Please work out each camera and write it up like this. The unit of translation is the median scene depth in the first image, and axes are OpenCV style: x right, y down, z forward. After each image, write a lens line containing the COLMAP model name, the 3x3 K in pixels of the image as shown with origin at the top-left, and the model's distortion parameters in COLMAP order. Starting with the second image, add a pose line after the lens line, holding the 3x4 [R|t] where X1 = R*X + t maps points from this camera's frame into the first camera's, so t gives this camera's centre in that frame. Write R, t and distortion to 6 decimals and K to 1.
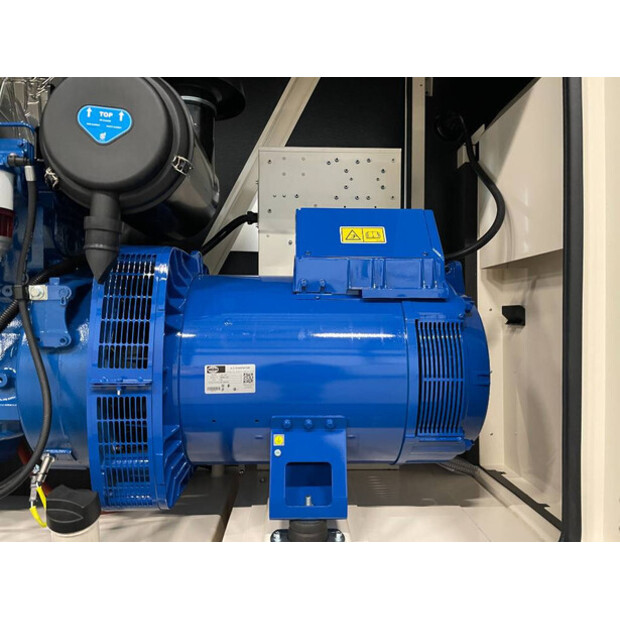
lens RADIAL K [[488.9, 0, 309.8], [0, 488.9, 313.9], [0, 0, 1]] dist [0.055216, -0.047793]
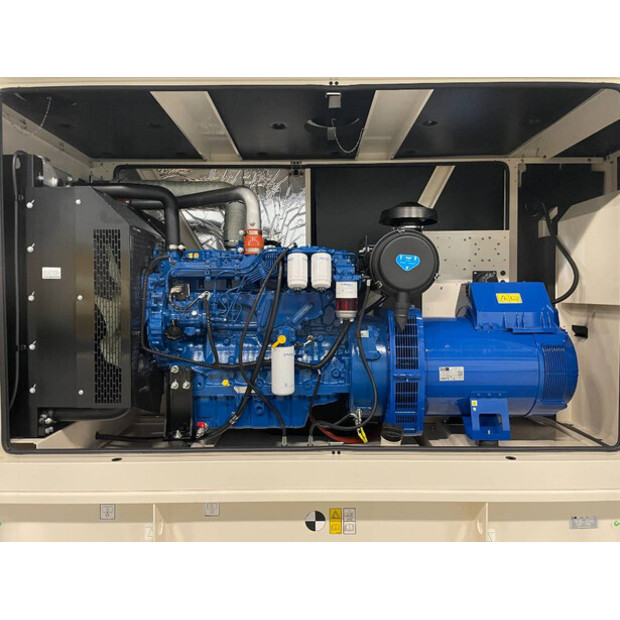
lens RADIAL K [[488.9, 0, 310.0], [0, 488.9, 306.6], [0, 0, 1]] dist [0.055216, -0.047793]
pose [[0.999340, -0.010528, -0.034779, -0.683314], [0.011676, 0.999388, 0.032977, -0.226997], [0.034410, -0.033361, 0.998851, -1.090863]]
